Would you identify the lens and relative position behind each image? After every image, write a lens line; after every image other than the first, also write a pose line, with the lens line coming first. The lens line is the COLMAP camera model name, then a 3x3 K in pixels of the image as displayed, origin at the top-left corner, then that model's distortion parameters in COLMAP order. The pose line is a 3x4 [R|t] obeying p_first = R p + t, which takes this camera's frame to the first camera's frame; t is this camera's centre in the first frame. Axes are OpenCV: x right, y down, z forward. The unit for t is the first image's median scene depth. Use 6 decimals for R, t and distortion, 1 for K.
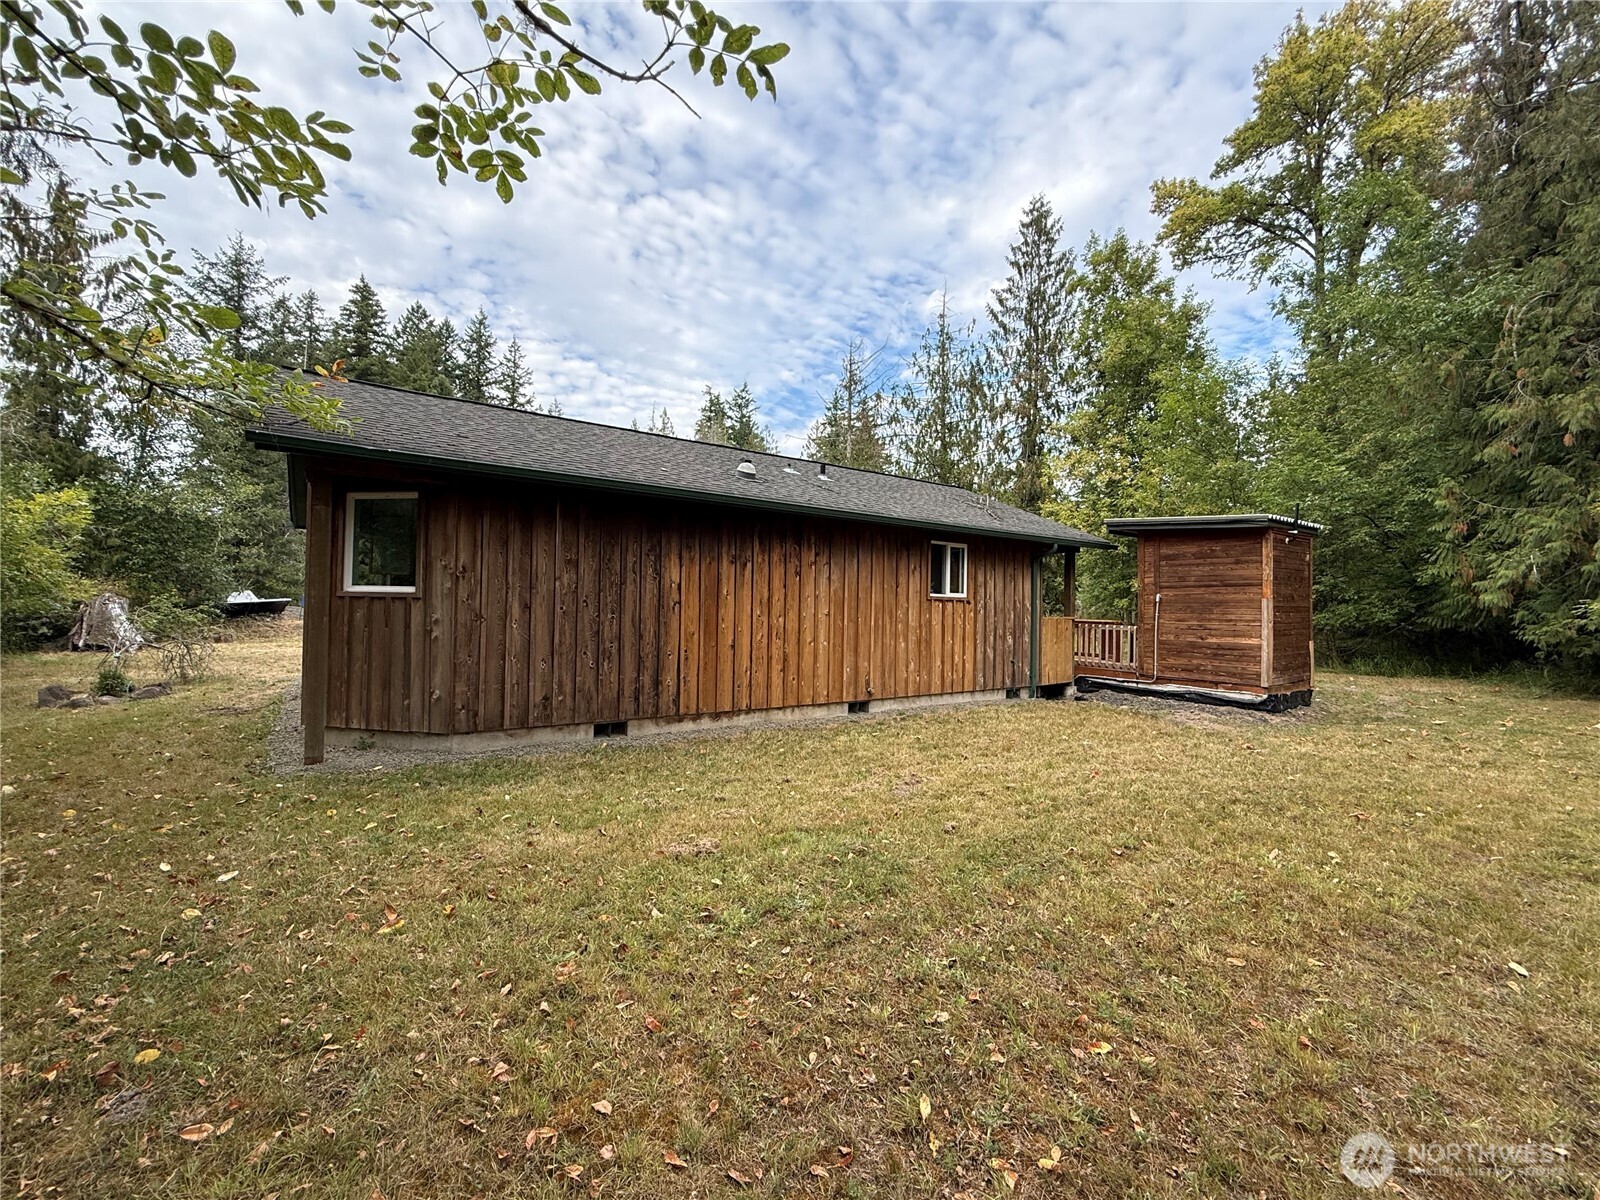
lens RADIAL K [[675.4, 0, 798.9], [0, 675.4, 608.7], [0, 0, 1]] dist [-0.001481, -0.000951]
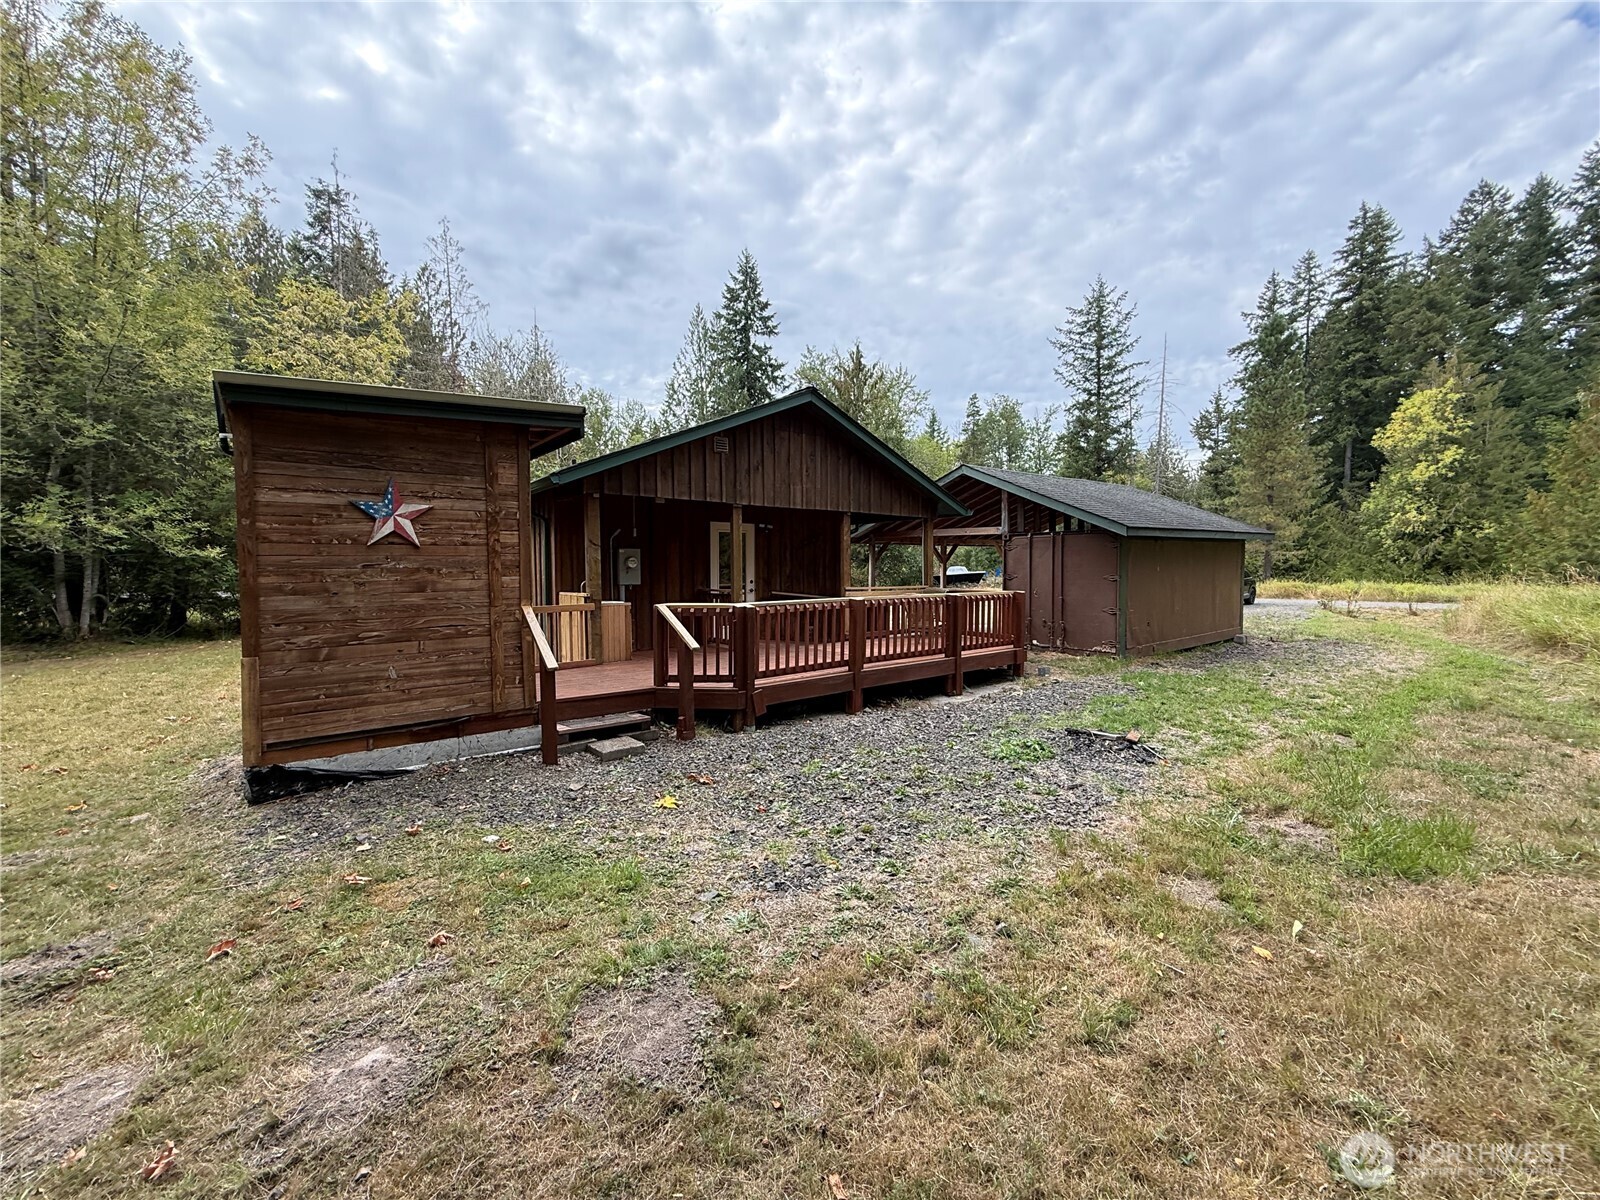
lens RADIAL K [[641.4, 0, 815.9], [0, 641.4, 598.0], [0, 0, 1]] dist [0.013900, -0.000825]
pose [[0.065051, 0.033546, -0.997318, 1.330922], [0.004391, 0.999415, 0.033903, 0.010527], [0.997872, -0.006585, 0.064865, 1.447699]]
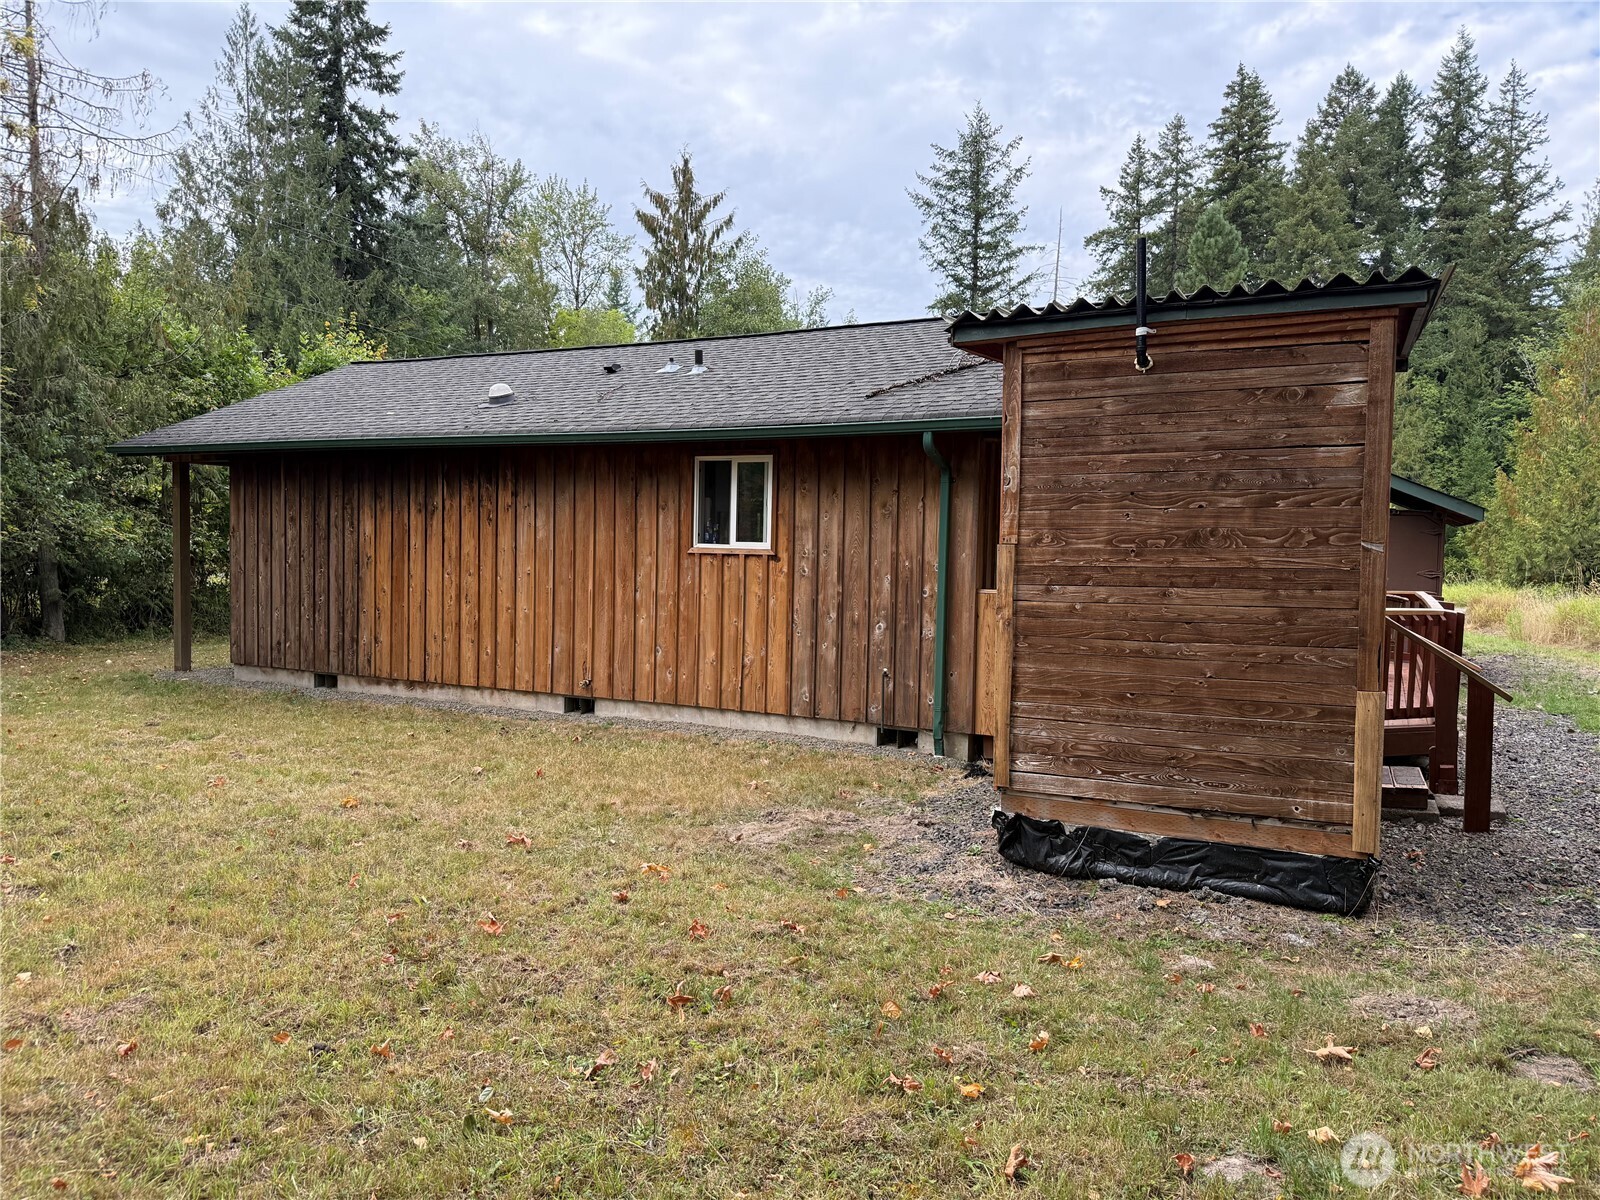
lens RADIAL K [[1129.8, 0, 820.2], [0, 1129.8, 607.1], [0, 0, 1]] dist [0.029612, -0.013274]
pose [[0.478951, 0.040295, -0.876916, 1.147512], [-0.008222, 0.999108, 0.041419, -0.007628], [0.877803, -0.012628, 0.478855, 0.601023]]
